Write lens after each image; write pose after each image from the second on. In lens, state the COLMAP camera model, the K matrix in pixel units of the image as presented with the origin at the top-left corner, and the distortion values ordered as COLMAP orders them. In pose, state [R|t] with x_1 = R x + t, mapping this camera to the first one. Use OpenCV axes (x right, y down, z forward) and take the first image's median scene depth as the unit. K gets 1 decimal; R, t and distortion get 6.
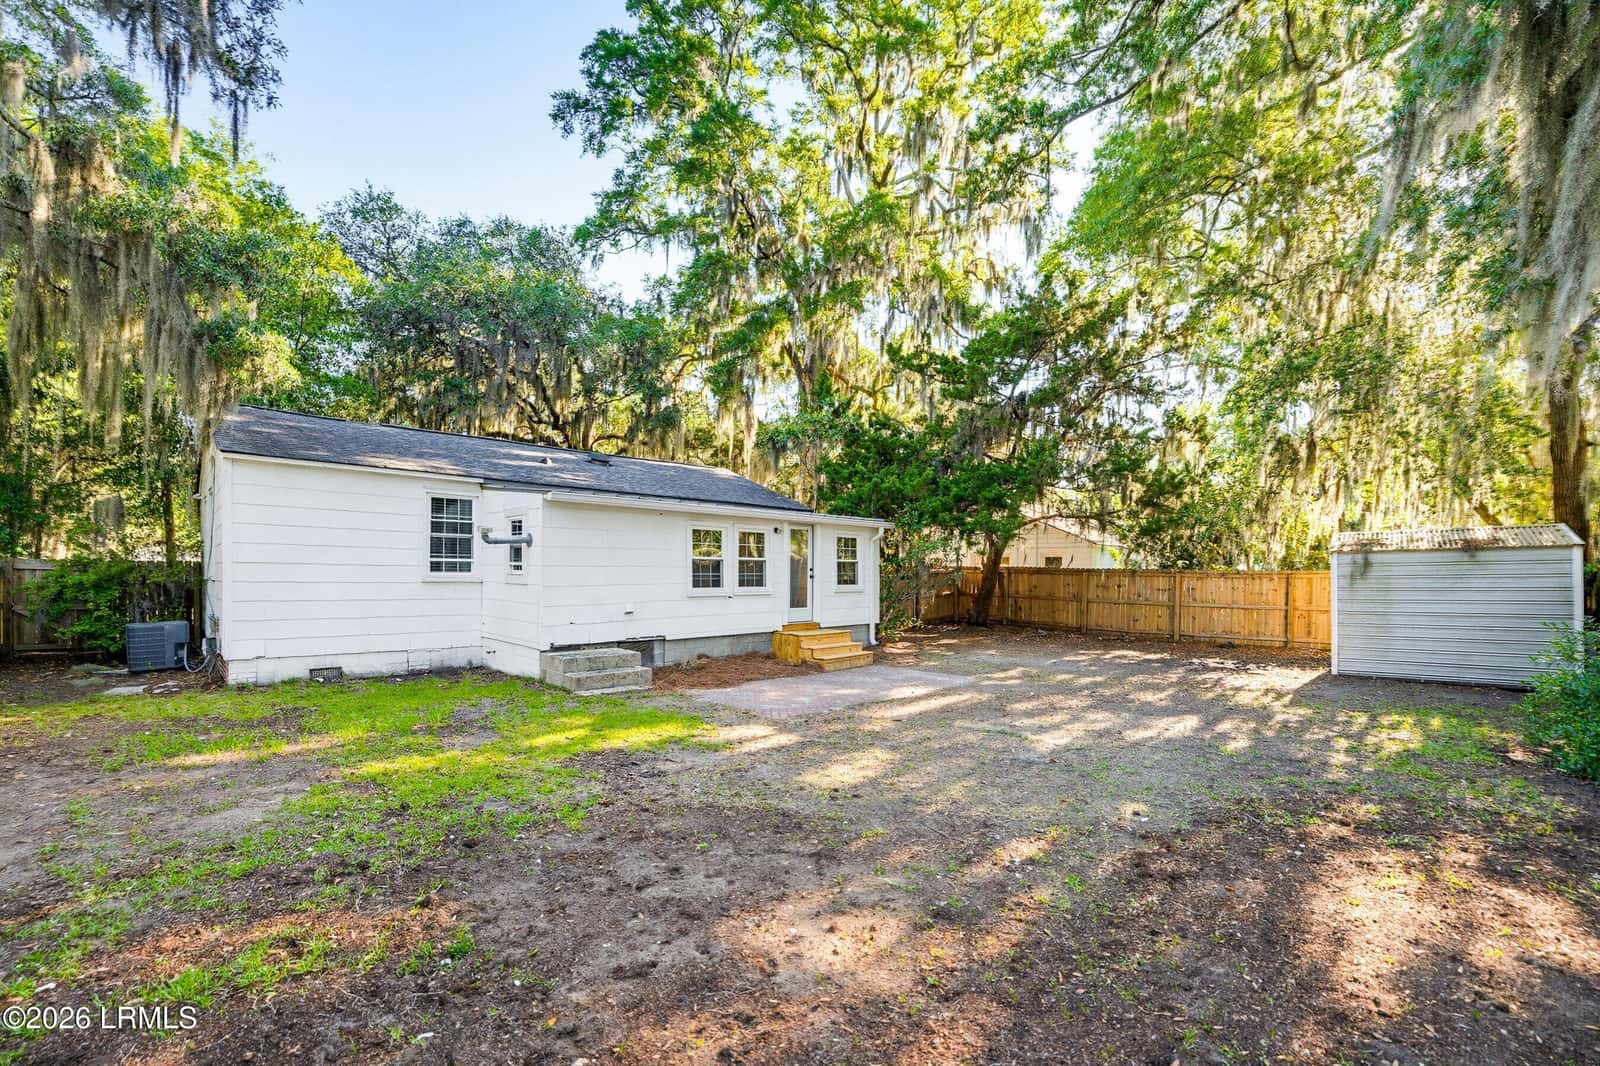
lens RADIAL K [[660.6, 0, 794.5], [0, 660.6, 602.3], [0, 0, 1]] dist [-0.025513, 0.000014]
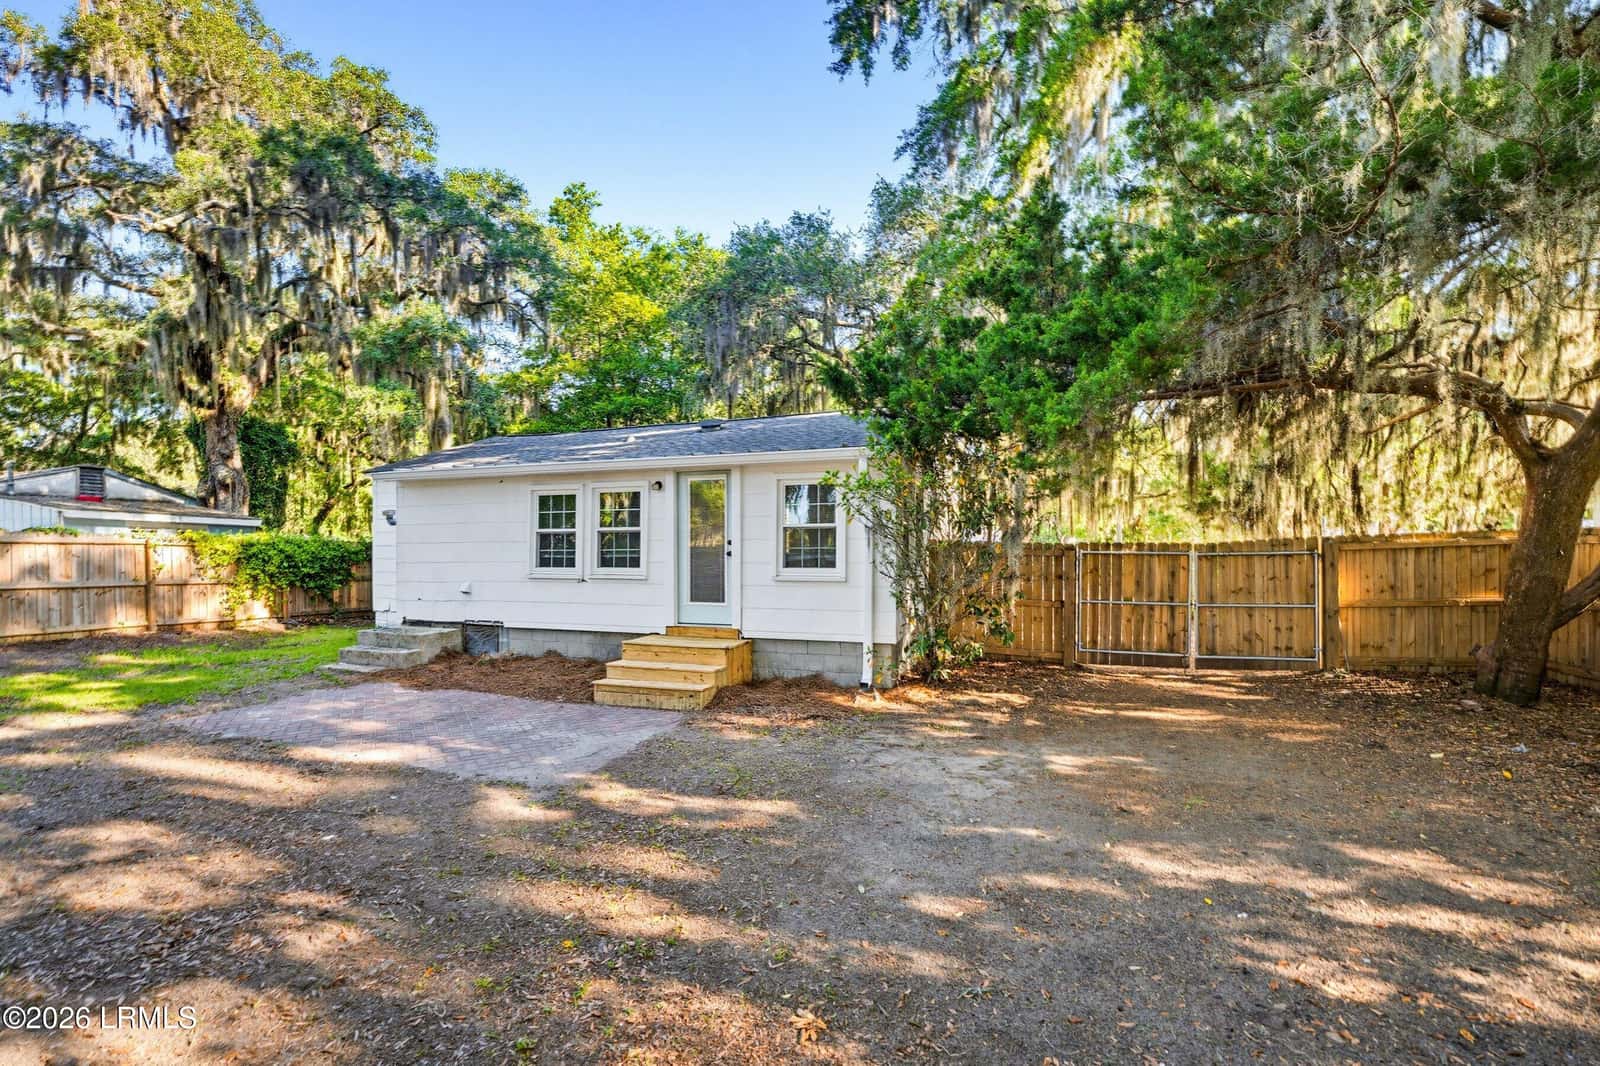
lens RADIAL K [[658.3, 0, 800.1], [0, 658.3, 561.0], [0, 0, 1]] dist [-0.025689, 0.000207]
pose [[0.457681, -0.000909, -0.889116, 0.686160], [-0.037153, 0.999106, -0.020147, -0.024357], [0.888340, 0.042254, 0.457238, 0.876353]]
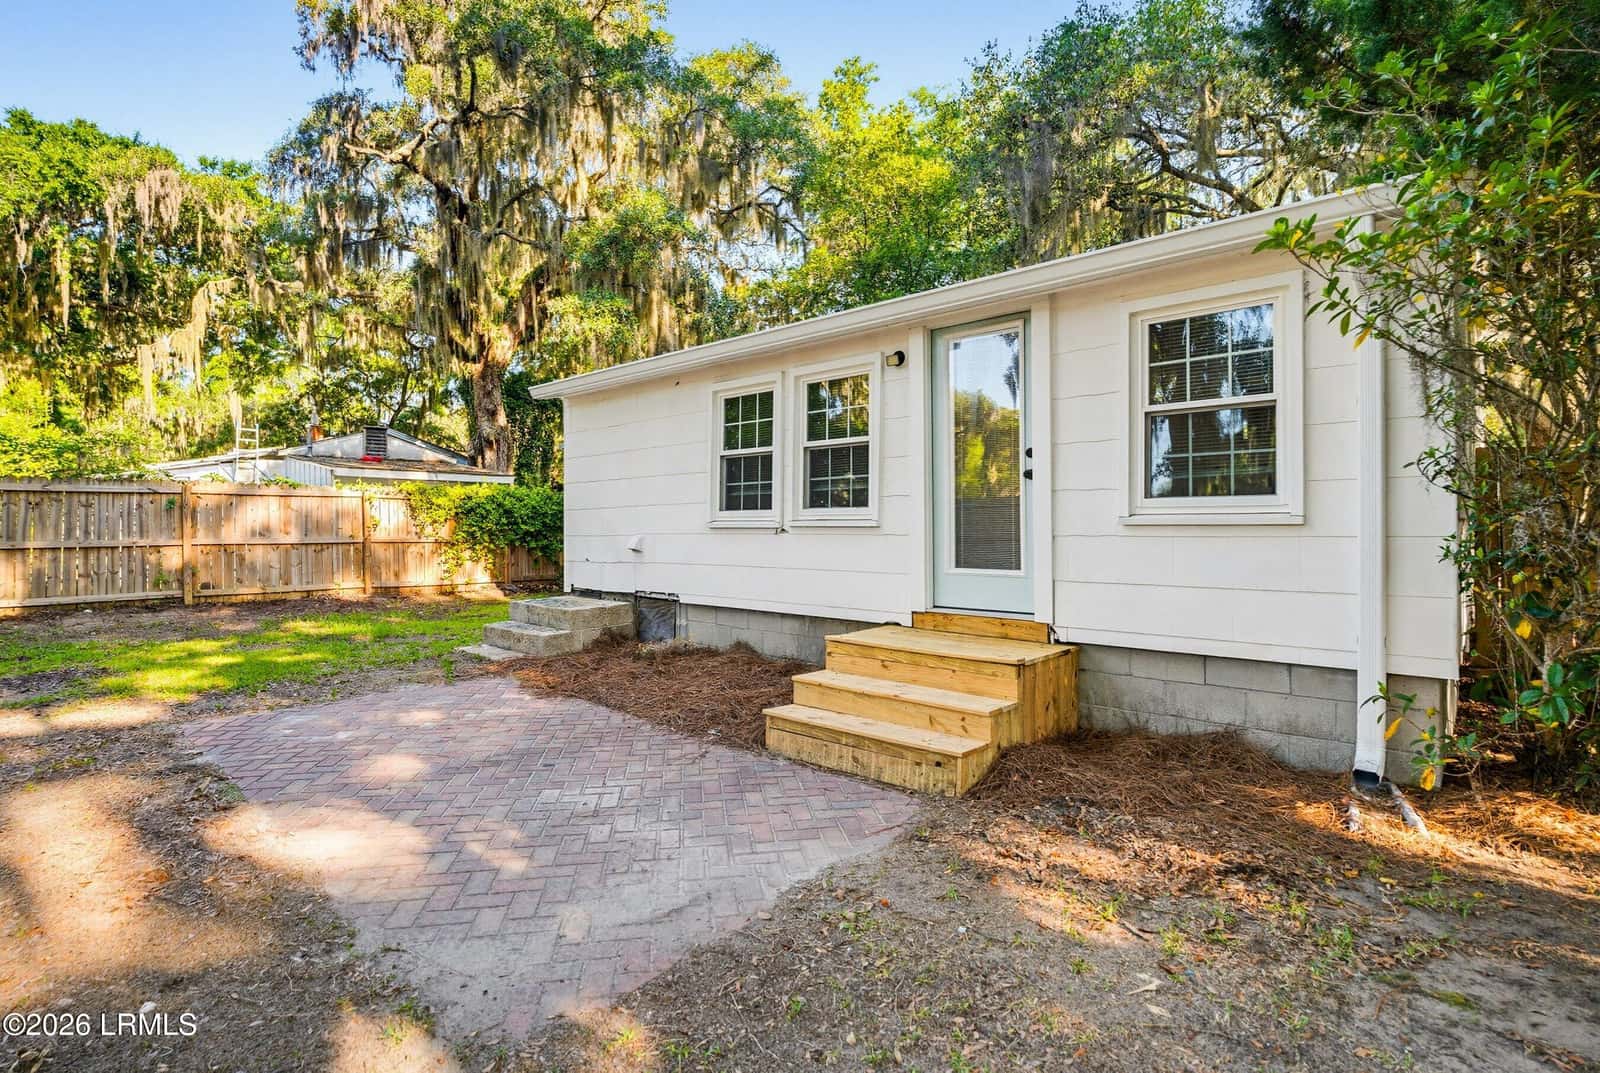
lens RADIAL K [[770.4, 0, 801.7], [0, 770.4, 526.8], [0, 0, 1]] dist [-0.003297, -0.000271]
pose [[0.052899, -0.005842, -0.998583, 0.440440], [-0.039491, 0.999188, -0.007937, -0.006848], [0.997819, 0.039855, 0.052626, 0.985260]]
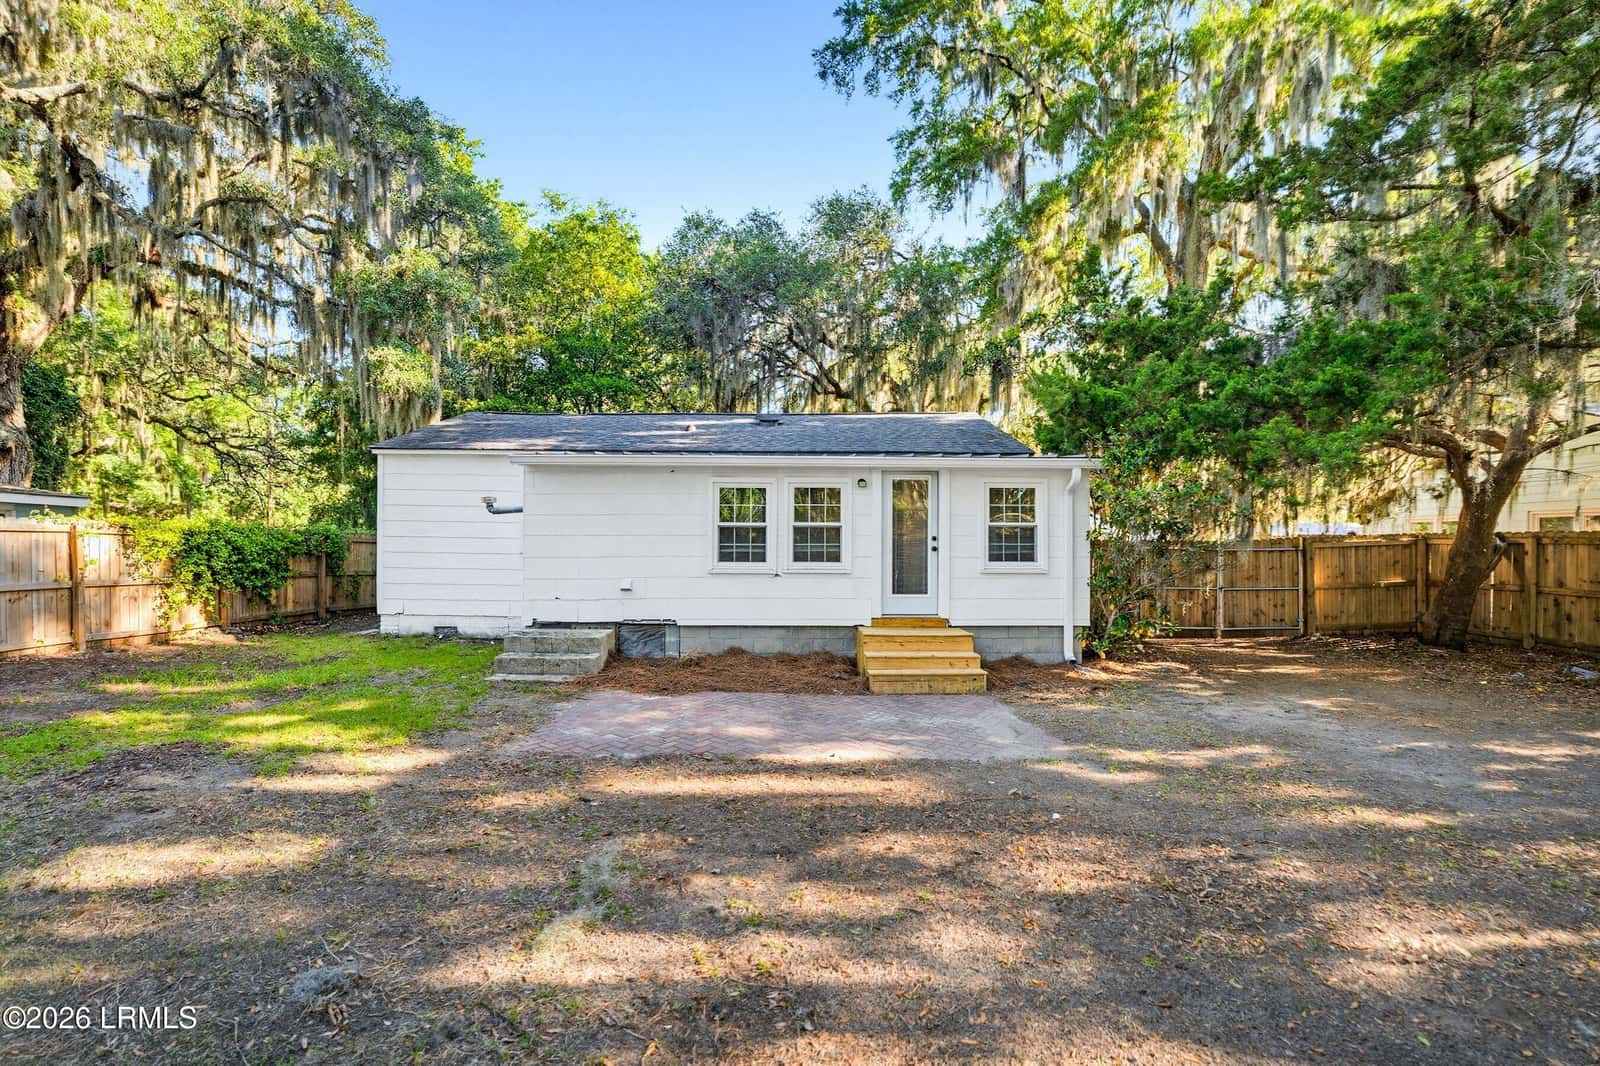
lens RADIAL K [[658.3, 0, 800.1], [0, 658.3, 561.0], [0, 0, 1]] dist [-0.025689, 0.000207]
pose [[0.726073, 0.009540, -0.687551, 0.437501], [-0.029883, 0.999397, -0.017690, -0.011641], [0.686968, 0.033390, 0.725920, 0.473127]]
